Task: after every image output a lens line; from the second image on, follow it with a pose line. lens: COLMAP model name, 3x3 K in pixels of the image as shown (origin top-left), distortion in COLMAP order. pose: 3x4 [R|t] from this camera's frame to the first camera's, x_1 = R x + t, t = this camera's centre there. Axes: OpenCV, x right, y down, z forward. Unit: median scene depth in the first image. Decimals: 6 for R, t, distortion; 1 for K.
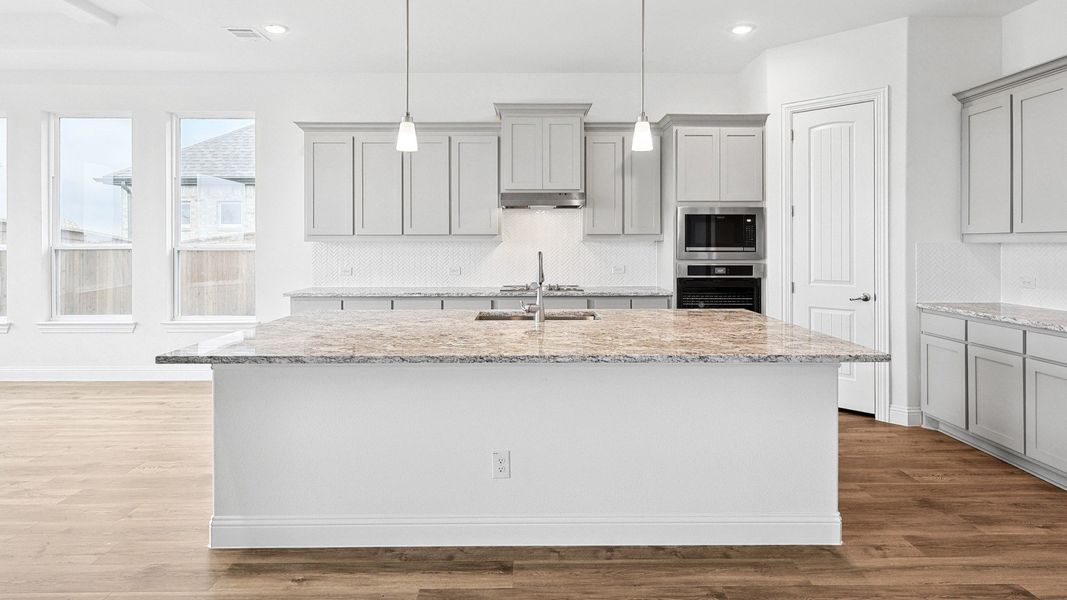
lens RADIAL K [[575.0, 0, 545.4], [0, 575.0, 244.6], [0, 0, 1]] dist [0.002937, -0.001030]
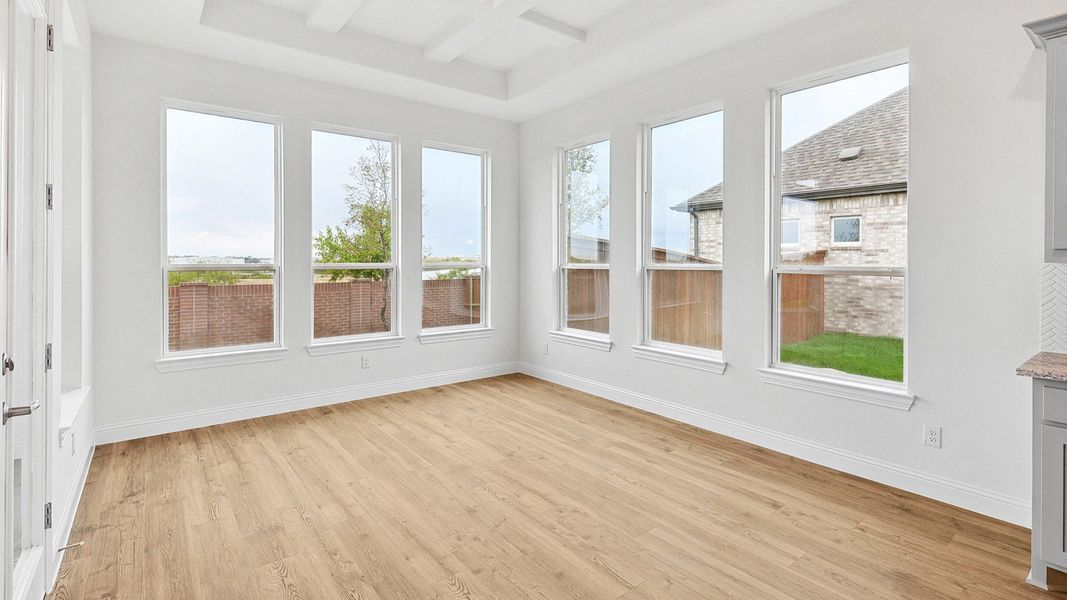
lens RADIAL K [[497.1, 0, 524.1], [0, 497.1, 261.2], [0, 0, 1]] dist [-0.006627, -0.000767]
pose [[0.588045, 0.000474, -0.808828, -0.354633], [-0.003319, 0.999993, -0.001827, -0.003815], [0.808822, 0.003758, 0.588042, 0.407091]]
